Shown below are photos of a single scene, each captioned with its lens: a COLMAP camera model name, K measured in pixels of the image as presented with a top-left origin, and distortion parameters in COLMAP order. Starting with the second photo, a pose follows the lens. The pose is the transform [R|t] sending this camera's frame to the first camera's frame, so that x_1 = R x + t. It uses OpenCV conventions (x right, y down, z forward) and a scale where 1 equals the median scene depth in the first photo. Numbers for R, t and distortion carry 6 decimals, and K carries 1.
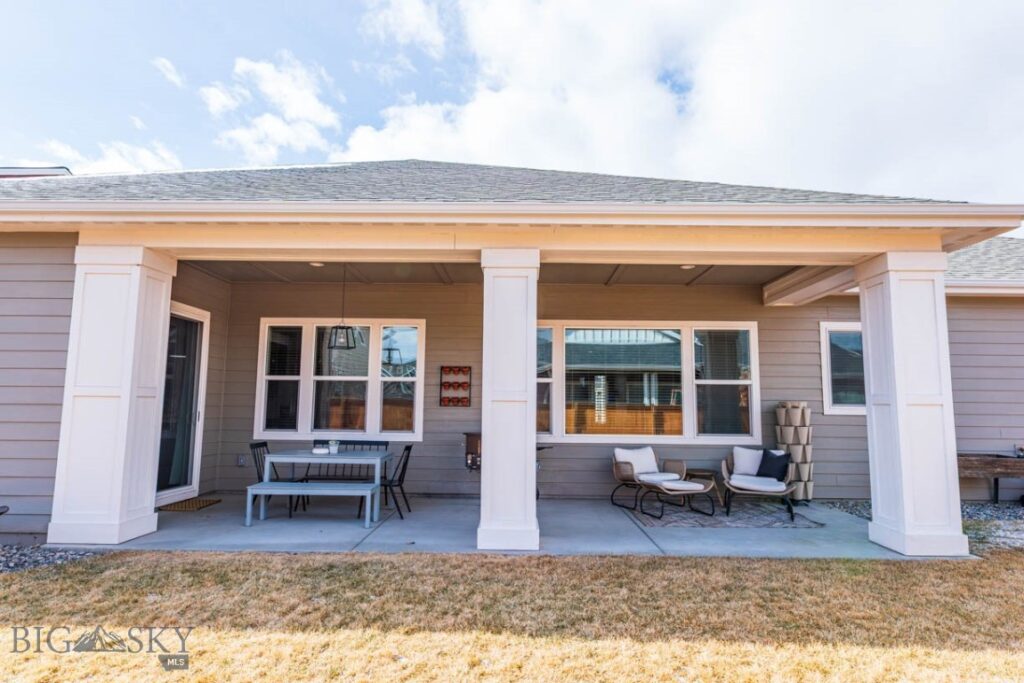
lens RADIAL K [[624.6, 0, 512.0], [0, 624.6, 341.5], [0, 0, 1]] dist [0.000281, 0.000084]
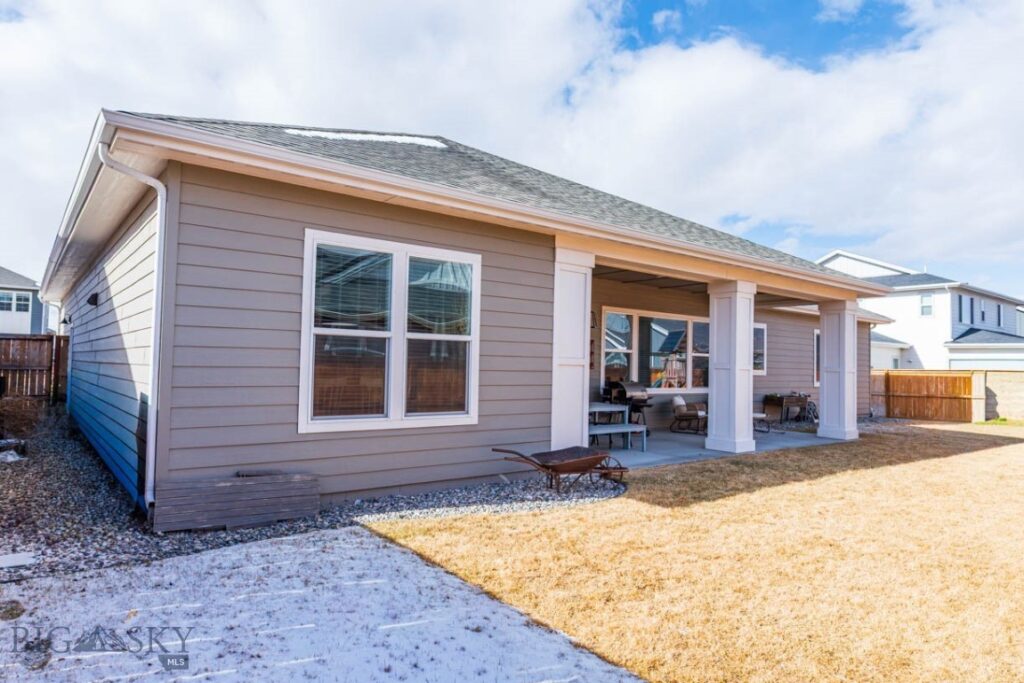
lens RADIAL K [[587.4, 0, 514.7], [0, 587.4, 341.8], [0, 0, 1]] dist [-0.000731, 0.000056]
pose [[0.808735, 0.038690, 0.586899, -1.035064], [-0.088158, 0.994536, 0.055918, -0.014887], [-0.581528, -0.096962, 0.807727, 0.045448]]
